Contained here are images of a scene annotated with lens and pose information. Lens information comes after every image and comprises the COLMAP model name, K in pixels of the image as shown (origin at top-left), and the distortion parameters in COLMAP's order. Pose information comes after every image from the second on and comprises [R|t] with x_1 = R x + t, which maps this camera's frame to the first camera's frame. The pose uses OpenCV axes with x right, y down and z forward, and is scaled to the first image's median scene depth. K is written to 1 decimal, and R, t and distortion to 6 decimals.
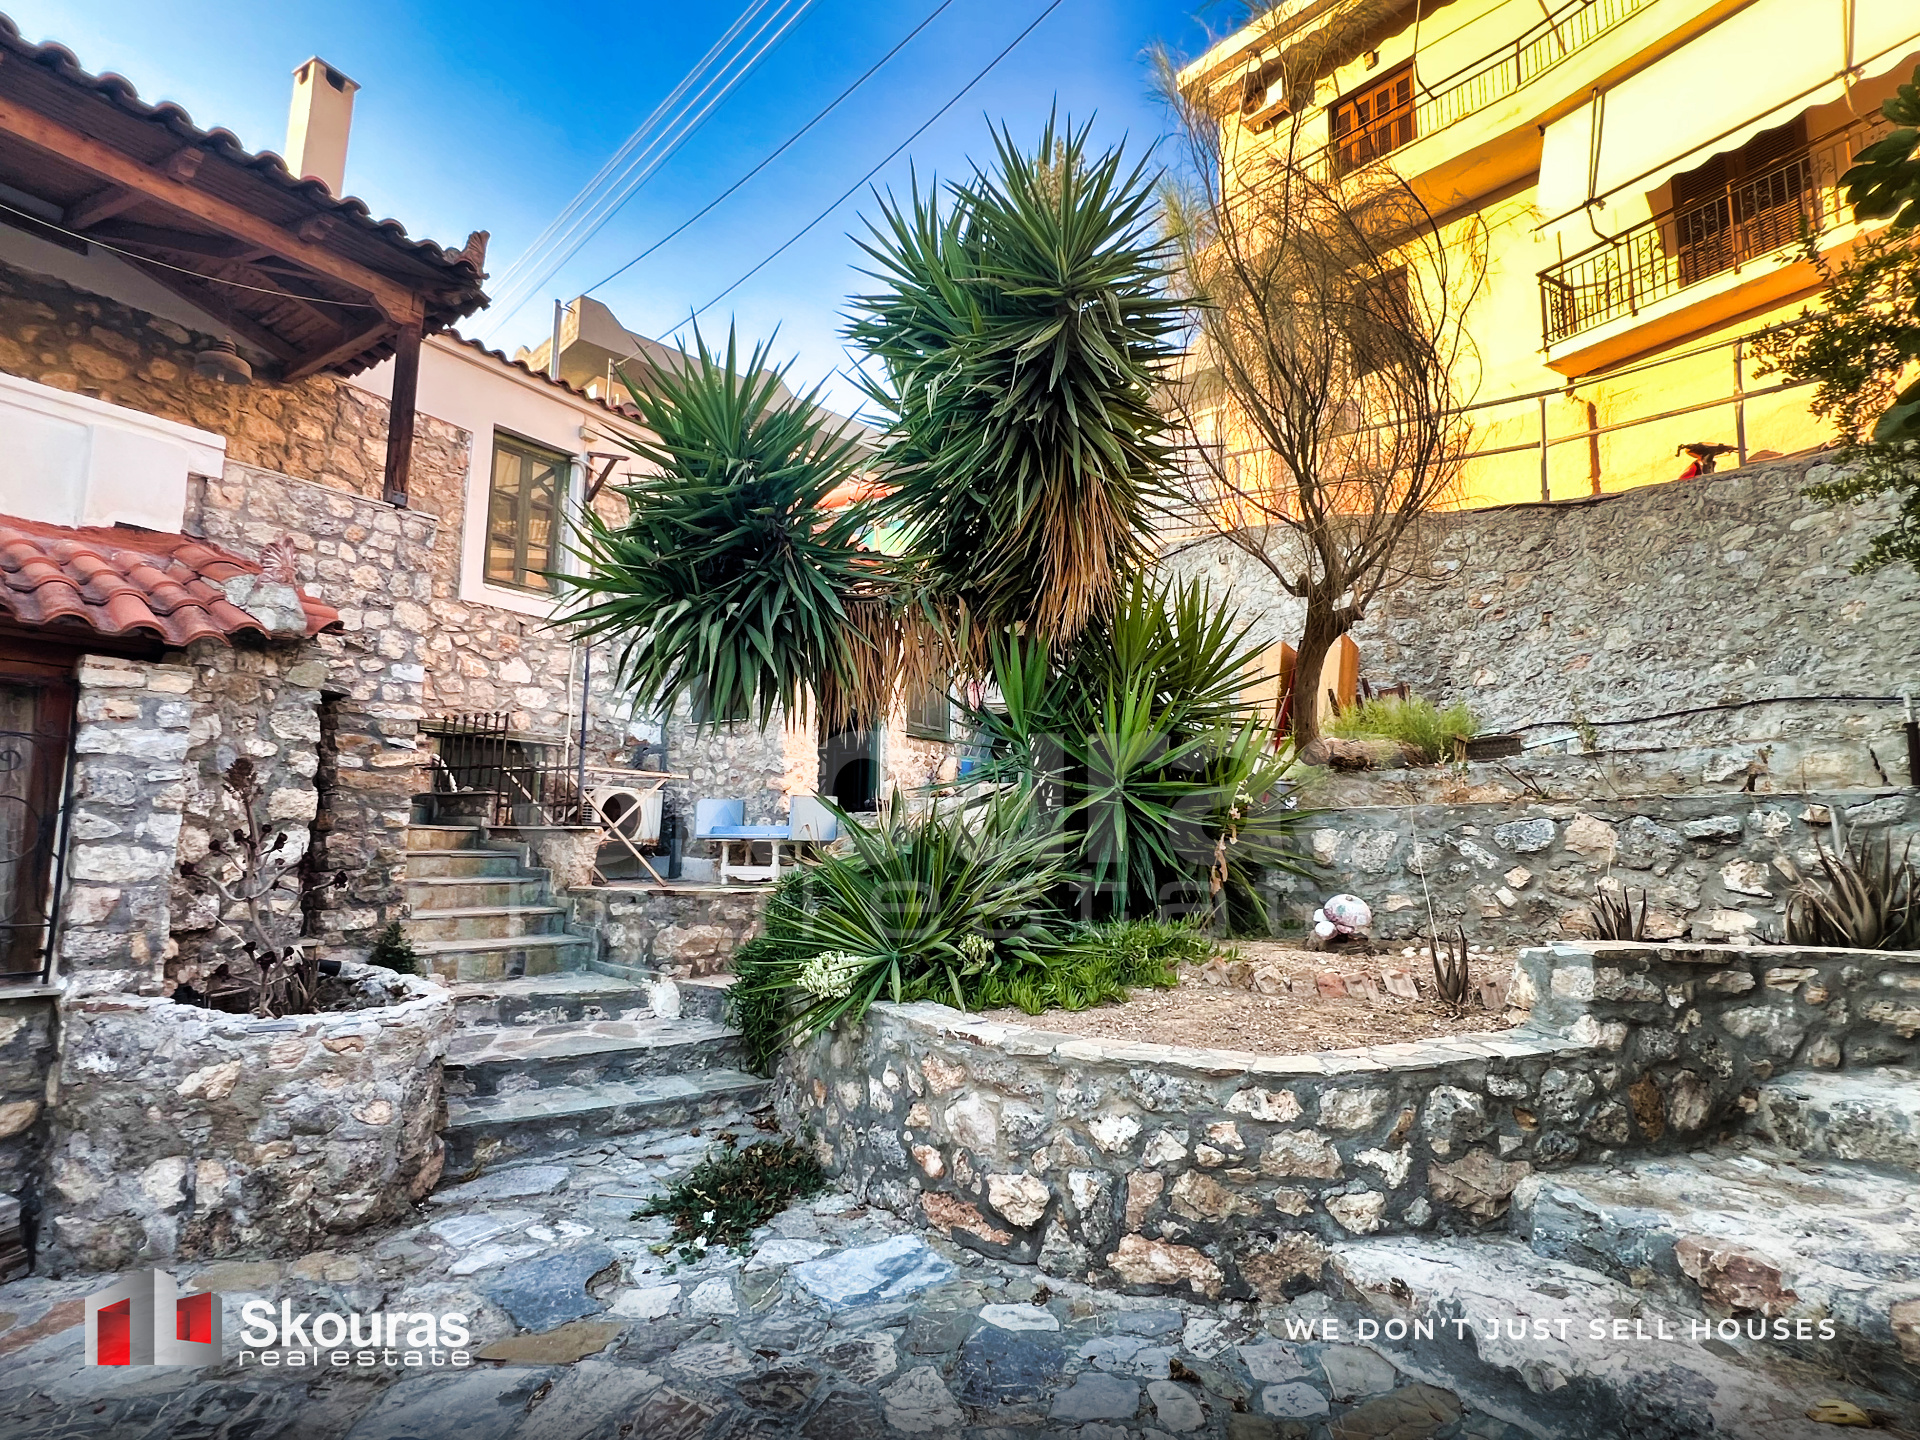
lens RADIAL K [[1013.8, 0, 950.5], [0, 1013.8, 720.9], [0, 0, 1]] dist [-0.002097, 0.000850]
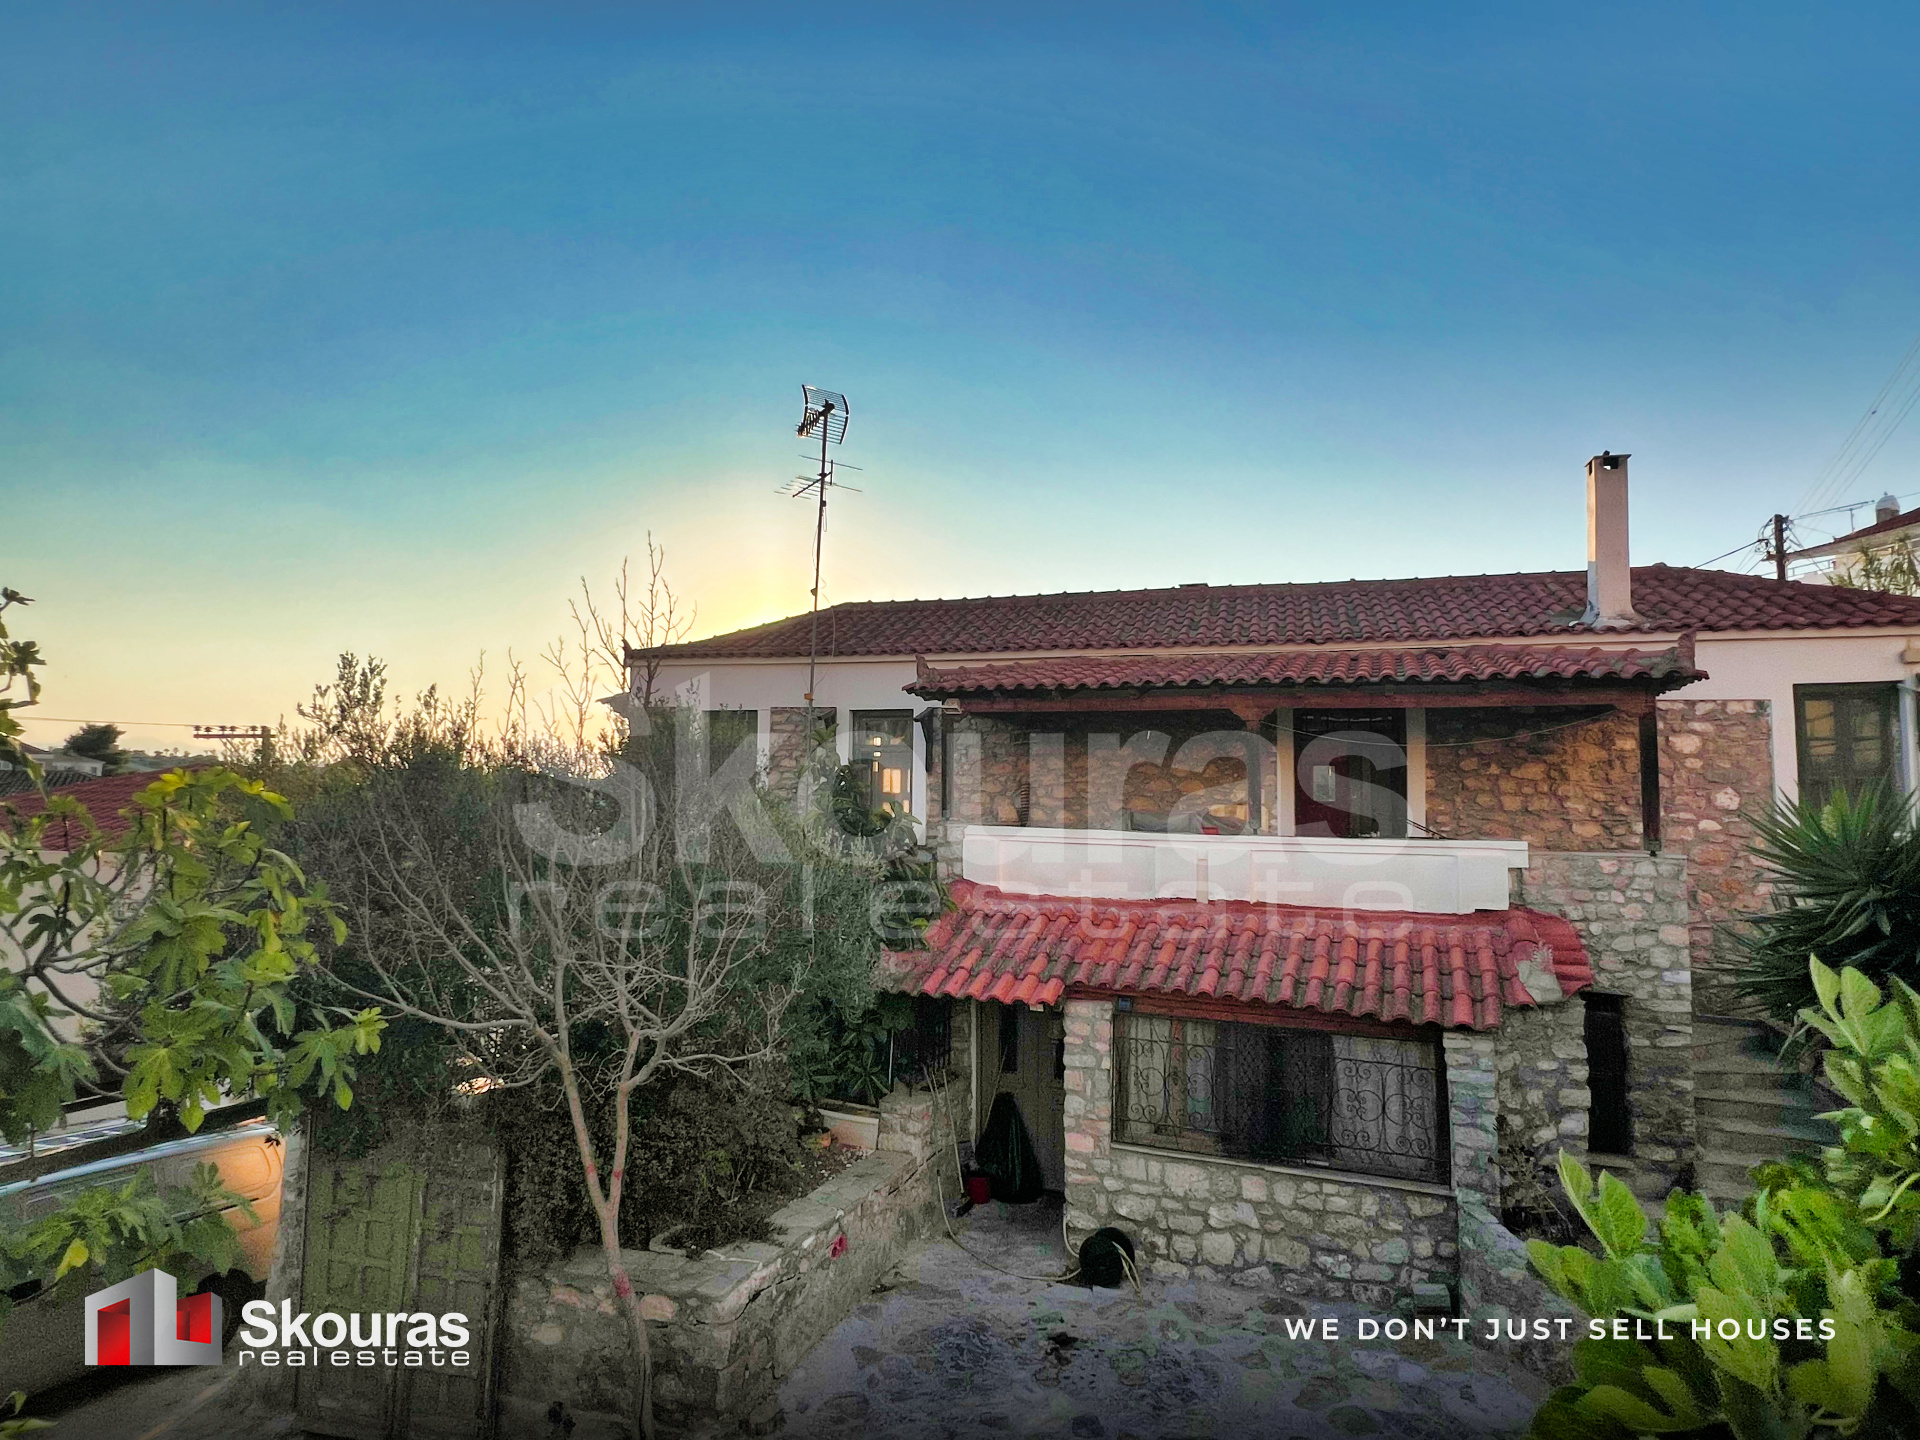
lens RADIAL K [[1013.8, 0, 958.4], [0, 1013.8, 715.4], [0, 0, 1]] dist [-0.002097, 0.000850]
pose [[0.236261, -0.084209, -0.968034, 0.678188], [0.114969, 0.991662, -0.058205, -0.490517], [0.964864, -0.097543, 0.243972, -0.278732]]
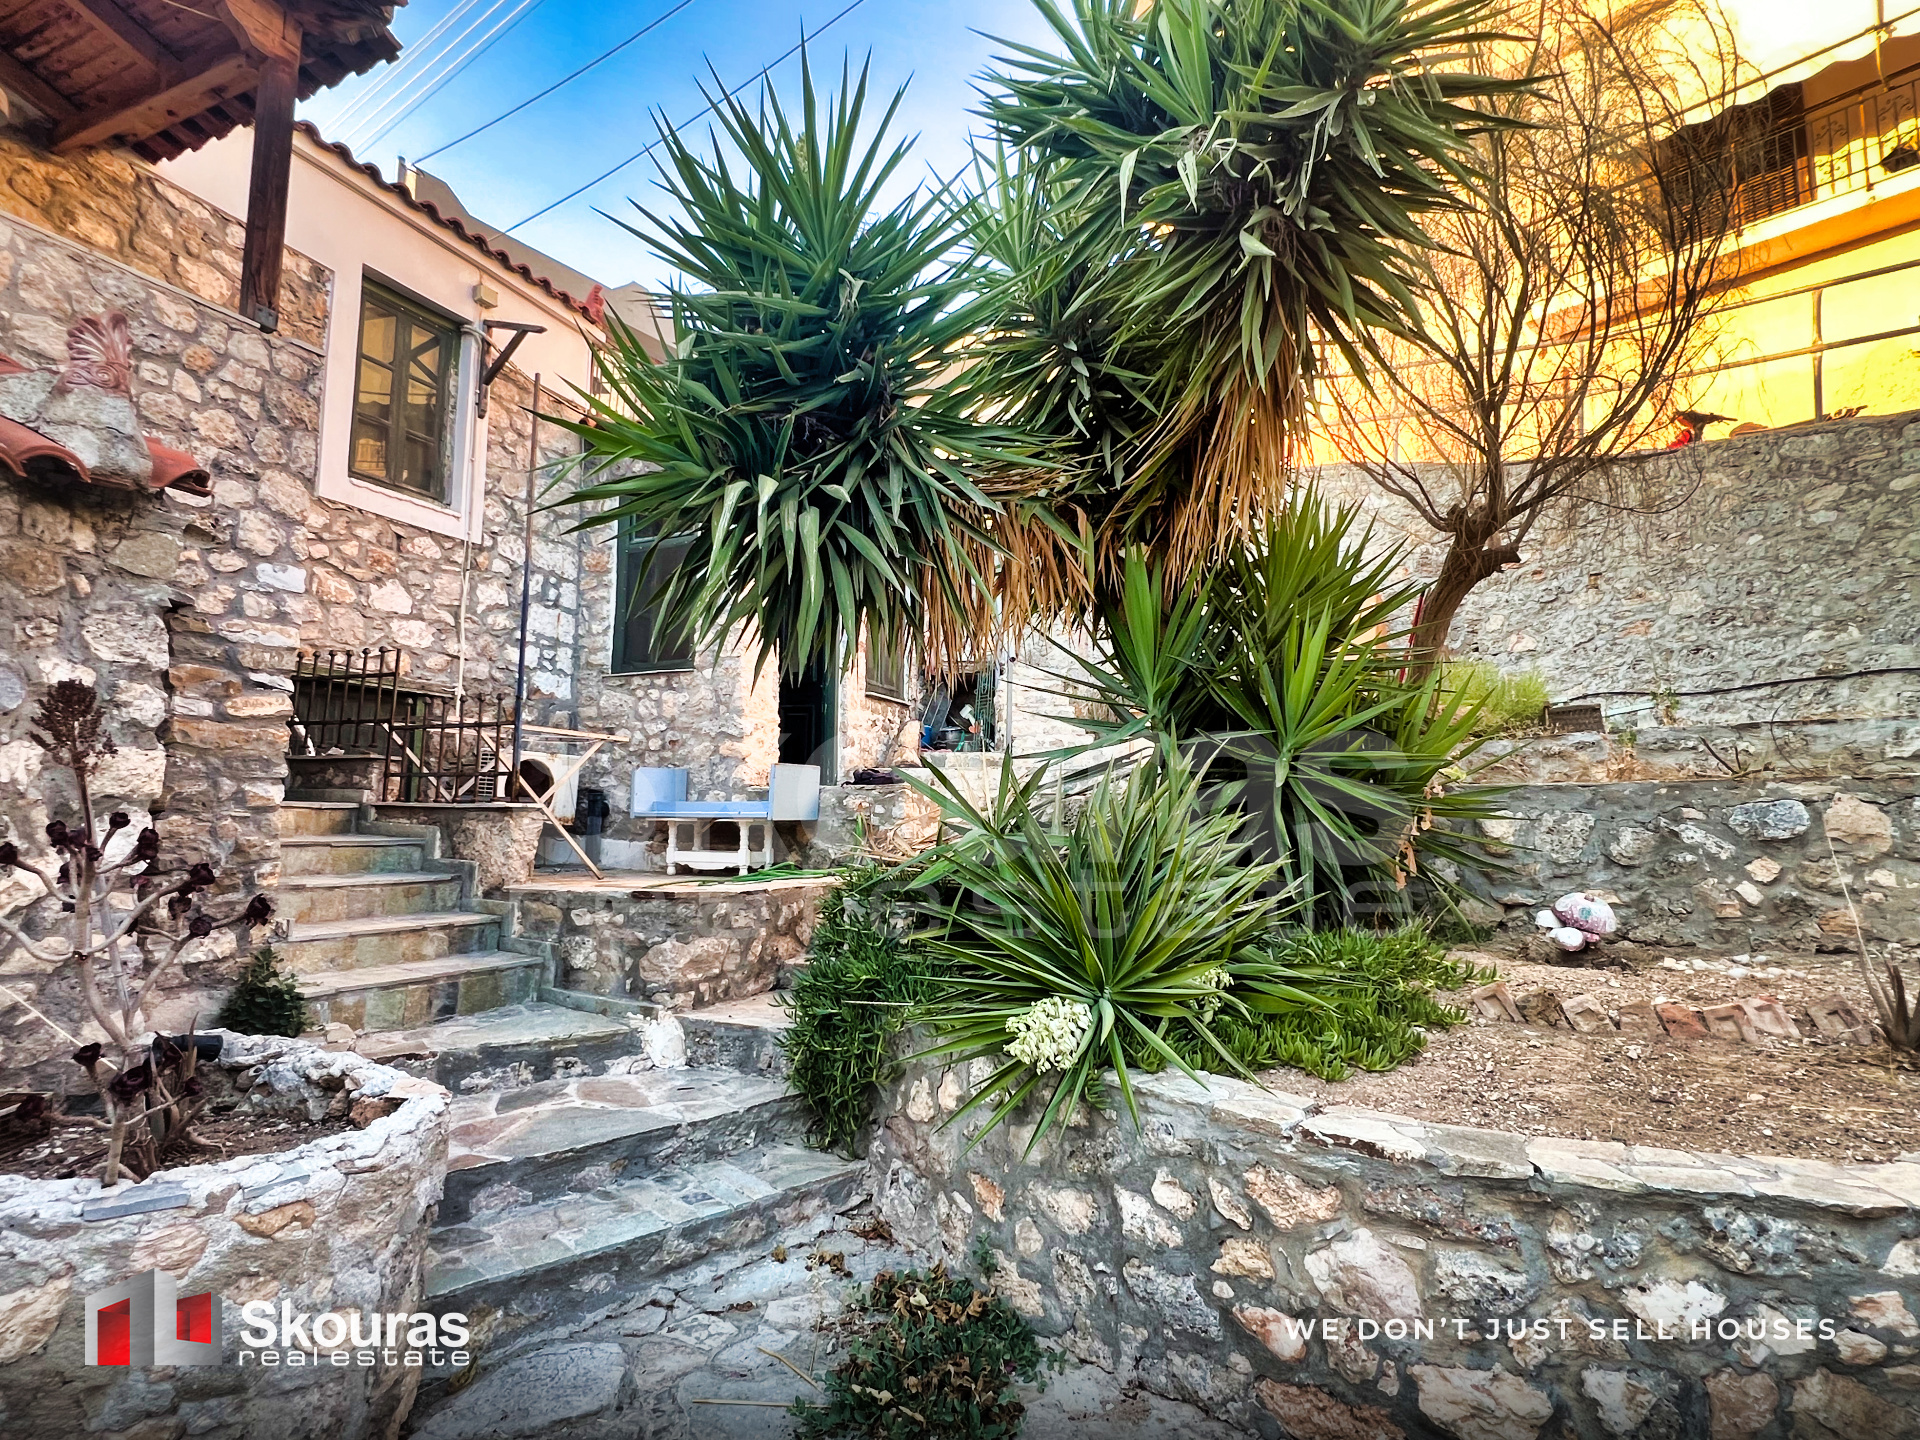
lens RADIAL K [[1013.8, 0, 949.0], [0, 1013.8, 721.3], [0, 0, 1]] dist [-0.002097, 0.000850]
pose [[0.984892, 0.015730, 0.172452, -0.241393], [-0.020865, 0.999390, 0.028006, 0.022536], [-0.171907, -0.031181, 0.984620, 0.291822]]
